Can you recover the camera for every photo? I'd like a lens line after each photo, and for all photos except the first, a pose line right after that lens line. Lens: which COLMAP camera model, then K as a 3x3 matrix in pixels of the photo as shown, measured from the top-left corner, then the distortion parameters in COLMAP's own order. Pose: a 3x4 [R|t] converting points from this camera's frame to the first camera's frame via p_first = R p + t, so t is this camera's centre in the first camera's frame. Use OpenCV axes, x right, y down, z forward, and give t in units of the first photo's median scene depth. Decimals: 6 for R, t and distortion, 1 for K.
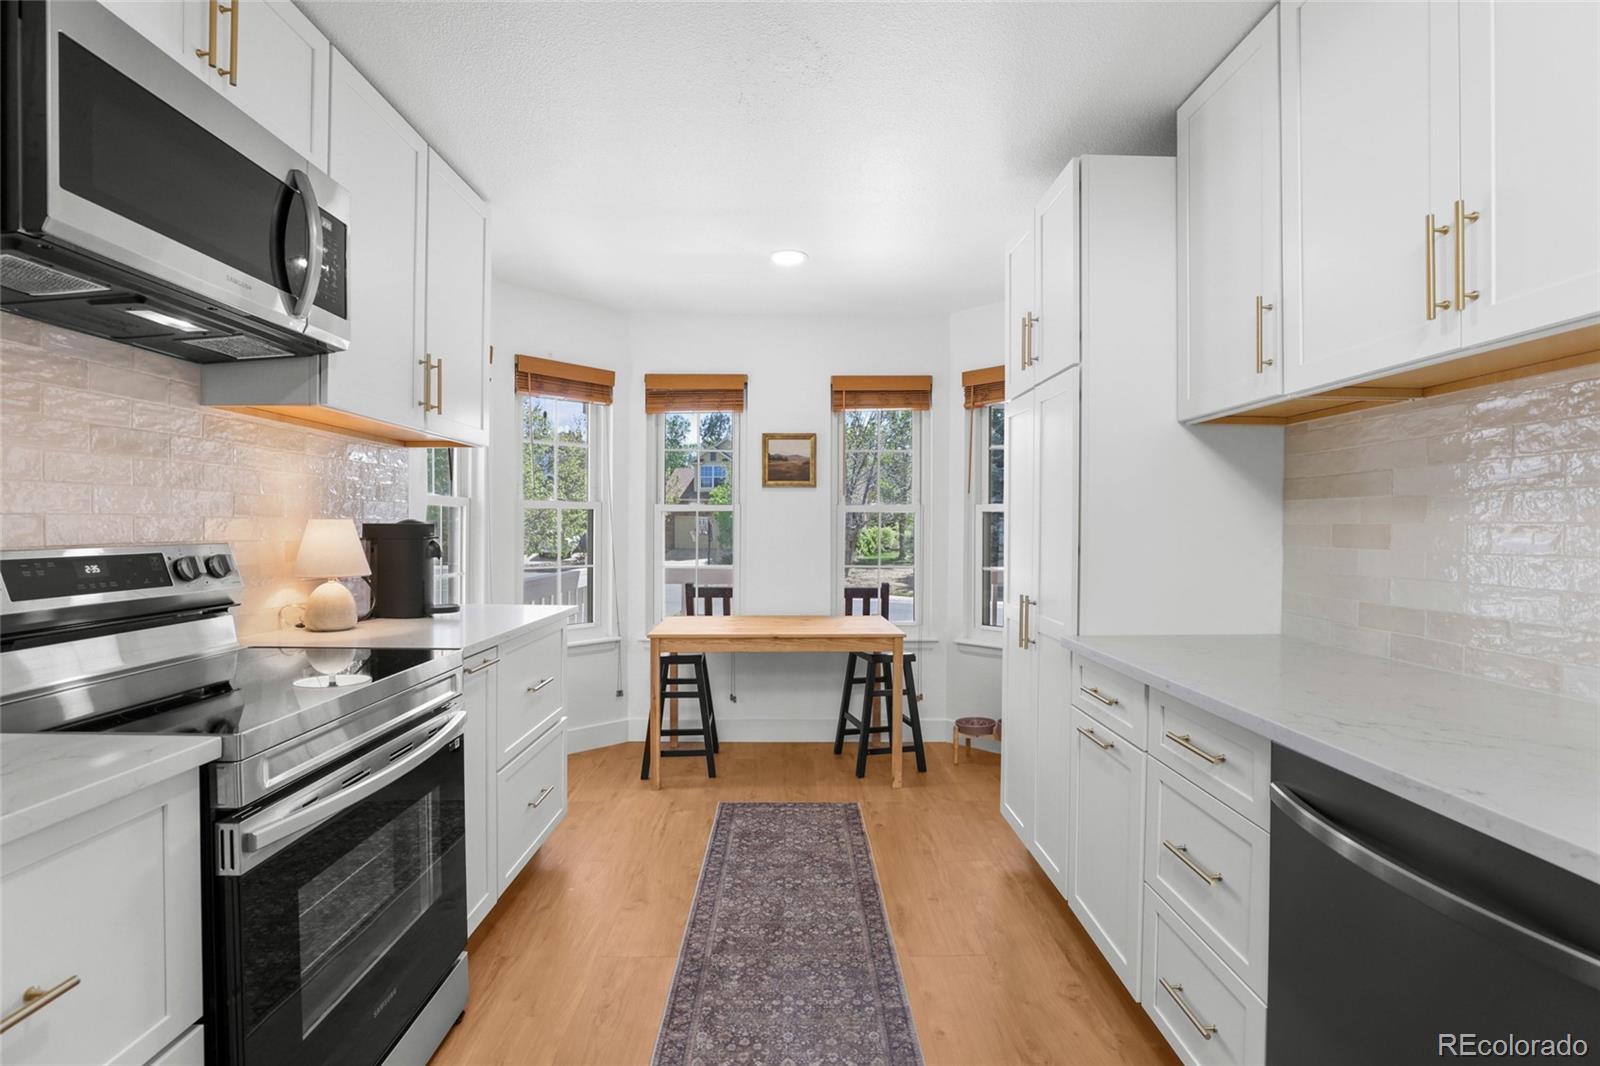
lens RADIAL K [[746.8, 0, 800.0], [0, 746.8, 533.0], [0, 0, 1]] dist [-0.023528, 0.001305]
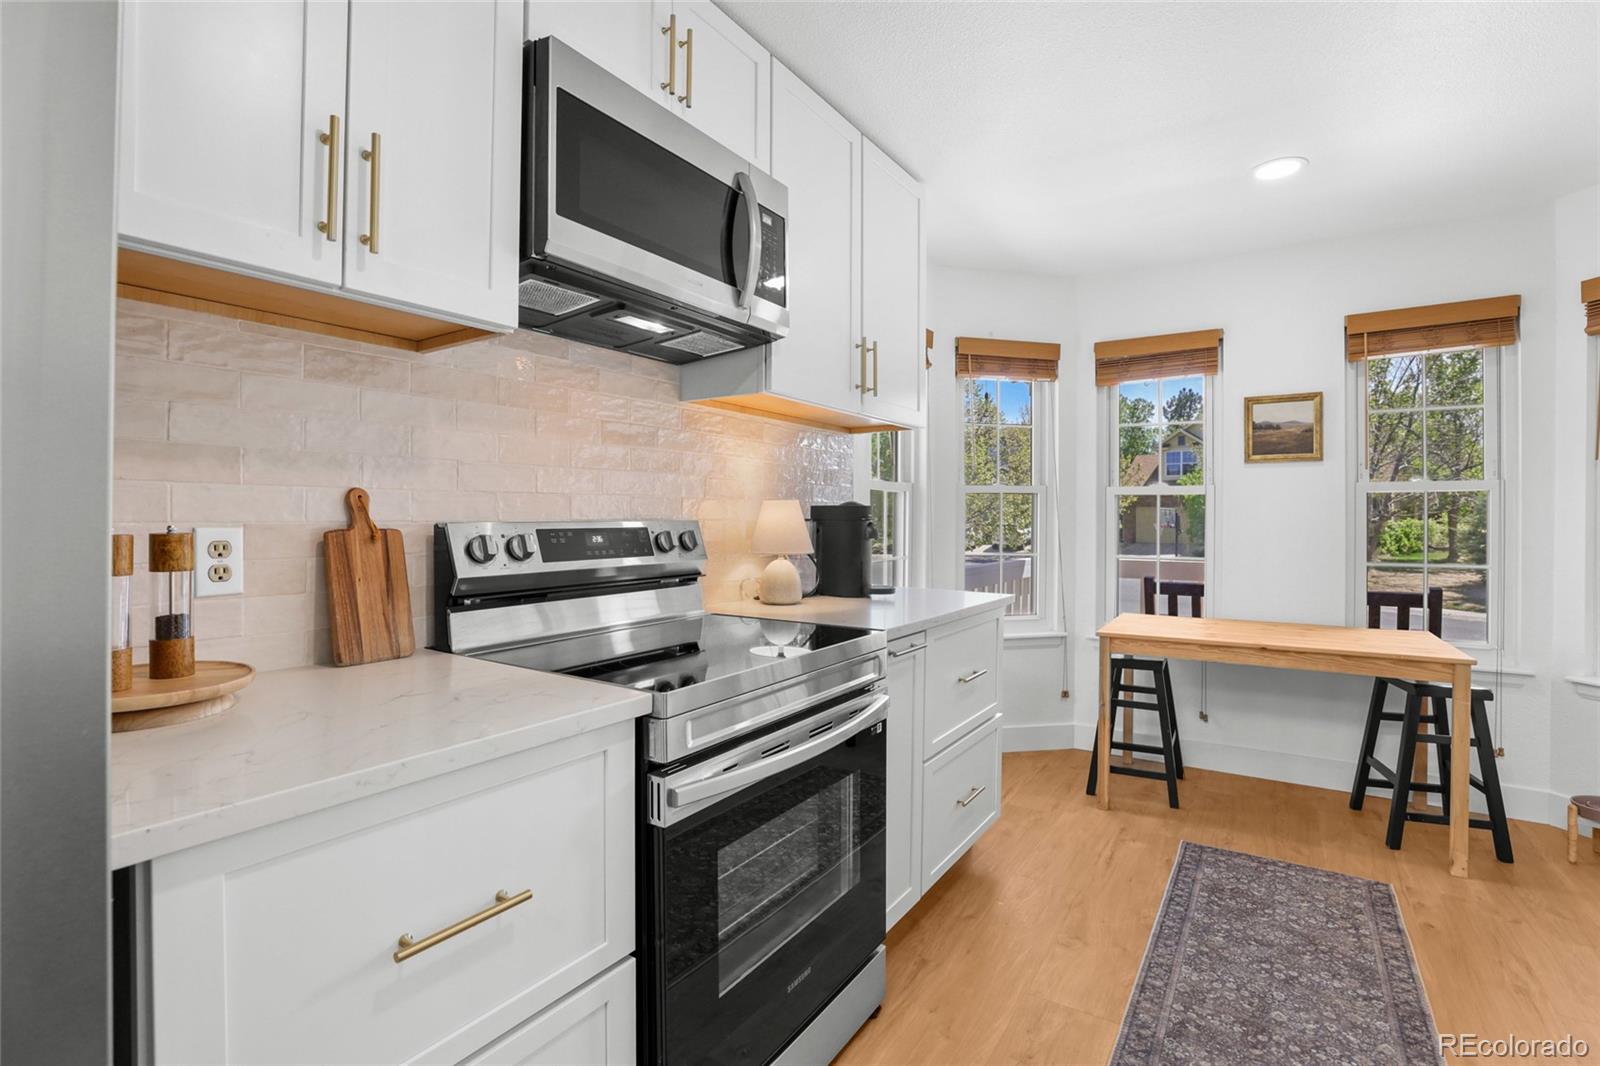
lens RADIAL K [[738.7, 0, 798.9], [0, 738.7, 521.1], [0, 0, 1]] dist [-0.041842, 0.010980]
pose [[0.825699, -0.000458, -0.564111, -0.005983], [-0.004259, 0.999966, -0.007047, 0.015845], [0.564095, 0.008222, 0.825669, 0.109010]]
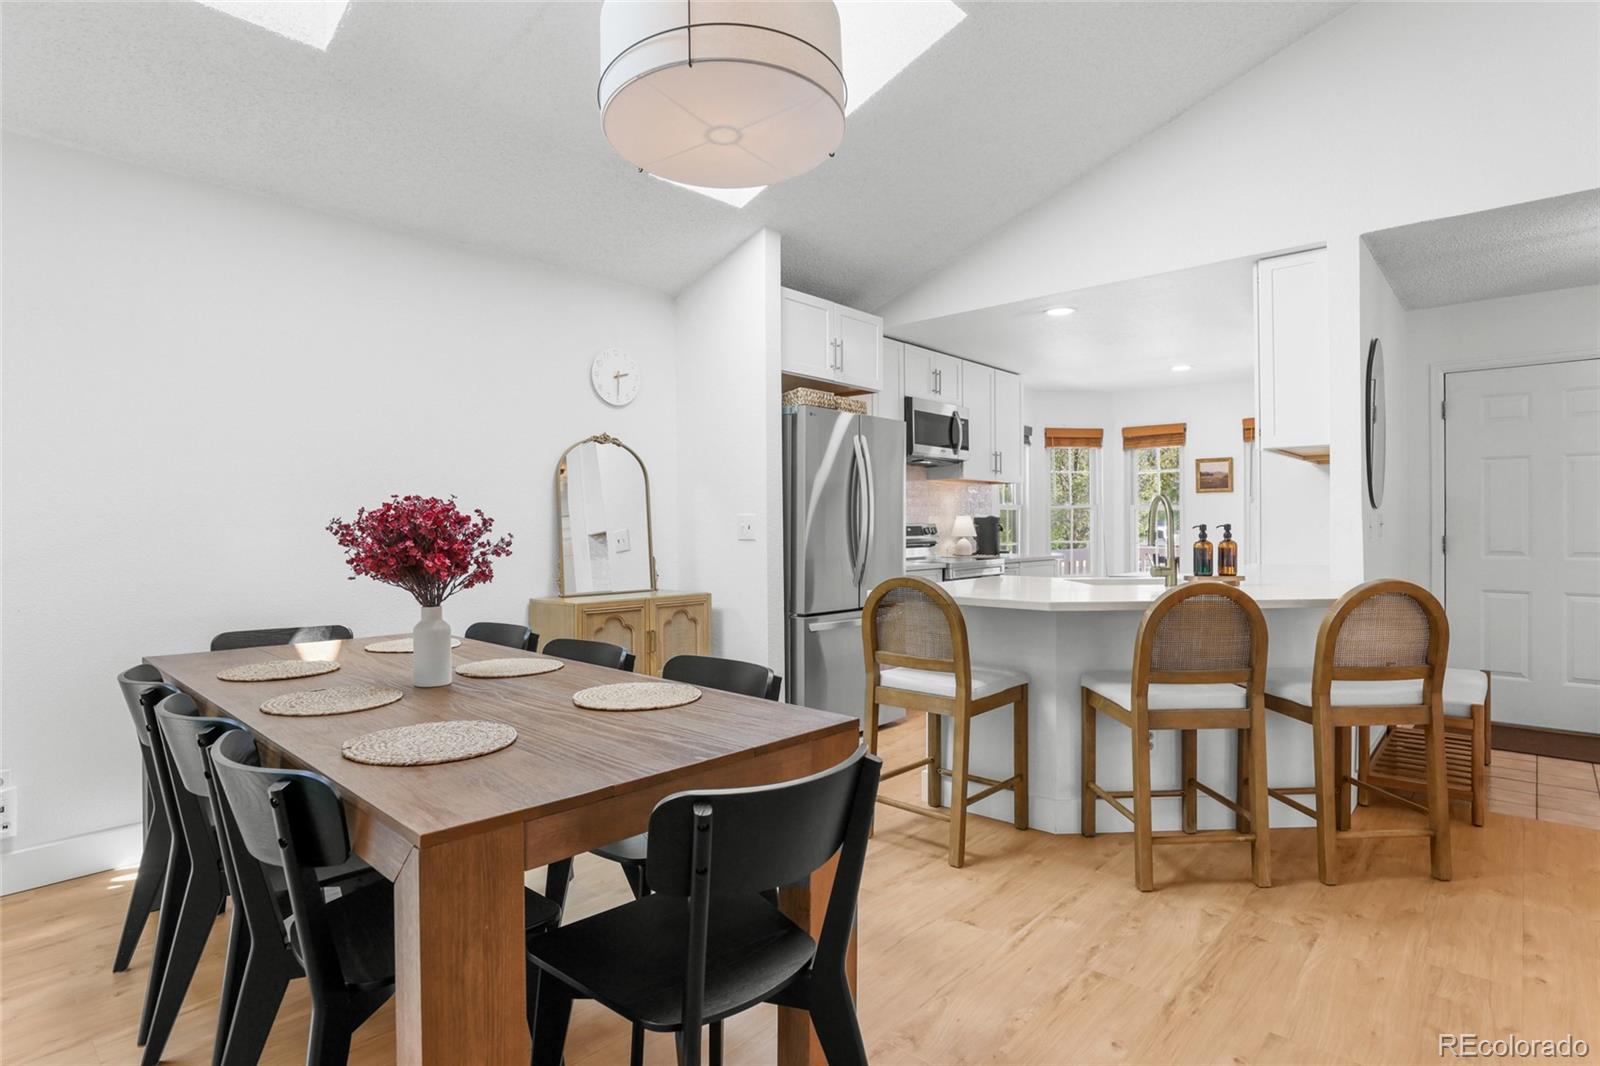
lens RADIAL K [[1032.2, 0, 800.0], [0, 1032.2, 533.0], [0, 0, 1]] dist [0.000564, 0.000050]
pose [[0.762448, -0.005159, -0.647028, 1.179737], [0.002019, 0.999982, -0.005594, 0.055809], [0.647046, 0.002959, 0.762445, -1.976385]]
